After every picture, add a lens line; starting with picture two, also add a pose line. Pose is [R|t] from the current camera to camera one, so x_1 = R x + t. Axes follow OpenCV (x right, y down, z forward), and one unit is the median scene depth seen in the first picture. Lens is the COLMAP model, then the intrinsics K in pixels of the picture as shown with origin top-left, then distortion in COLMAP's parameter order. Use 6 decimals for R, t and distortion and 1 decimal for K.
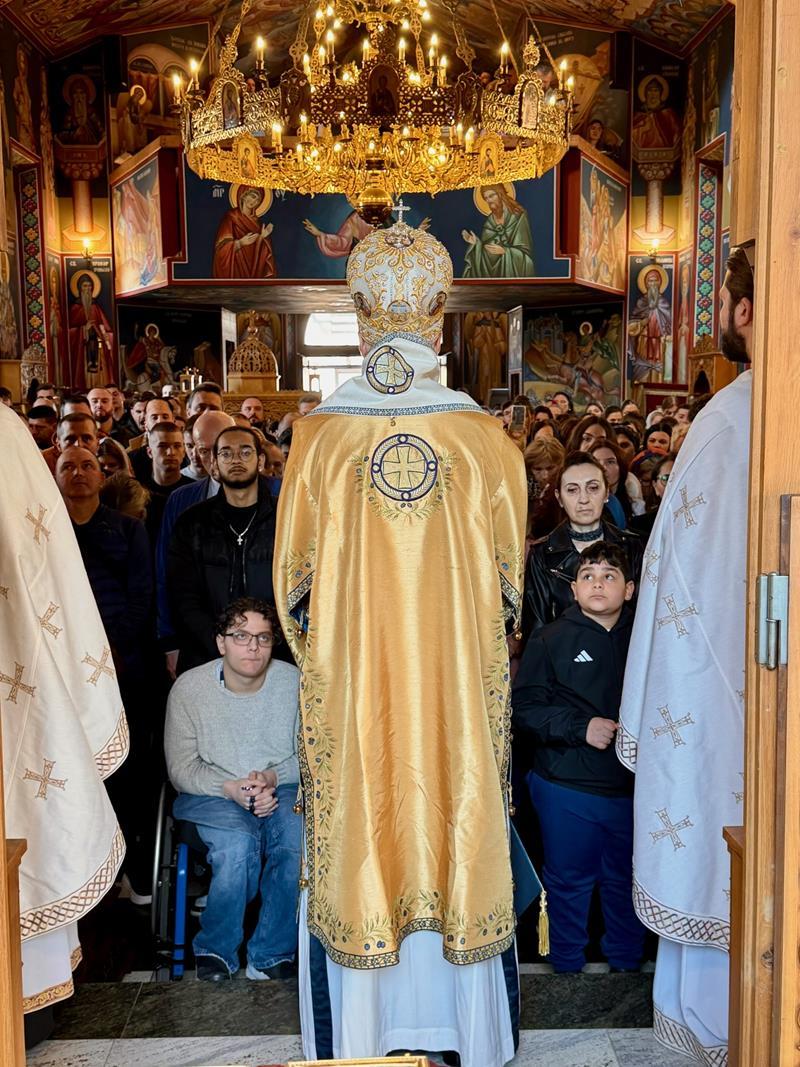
lens RADIAL K [[1205.5, 0, 356.0], [0, 1205.5, 535.1], [0, 0, 1]] dist [0.095328, -0.005880]
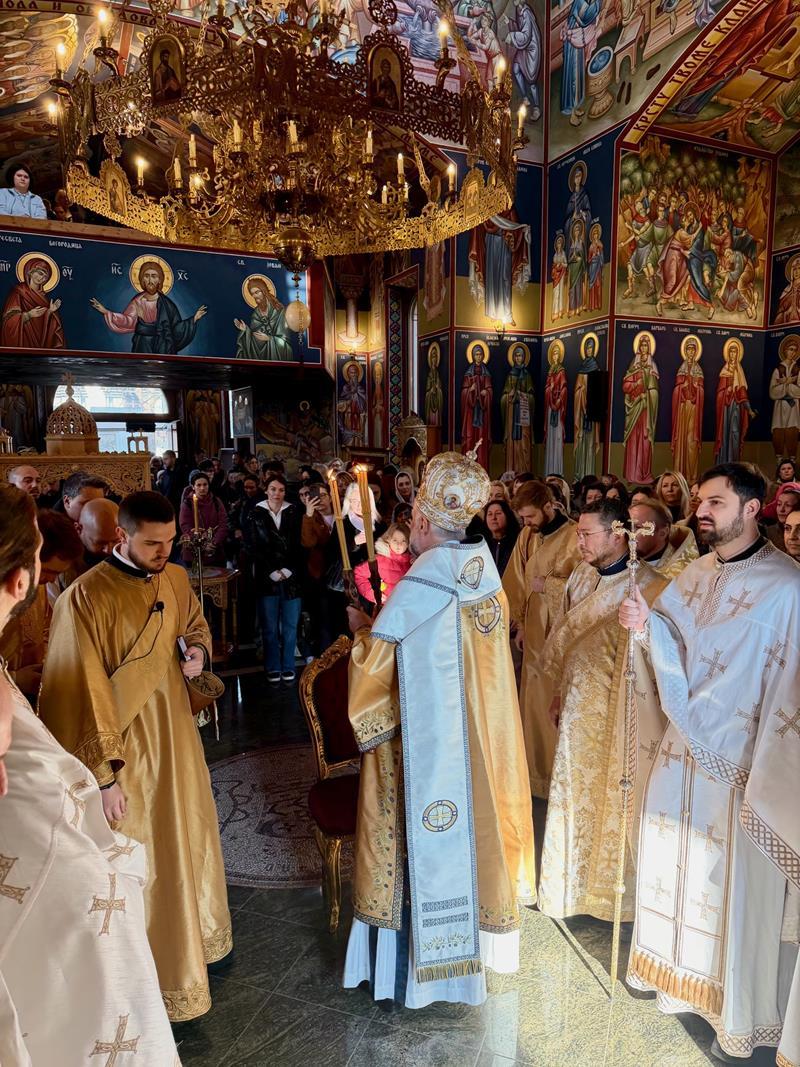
lens RADIAL K [[751.5, 0, 398.6], [0, 751.5, 558.3], [0, 0, 1]] dist [0.092258, -0.161634]
pose [[0.916021, -0.050261, 0.397969, -0.062001], [0.039905, 0.998616, 0.034269, -0.026650], [-0.399141, -0.015510, 0.916758, 0.196307]]
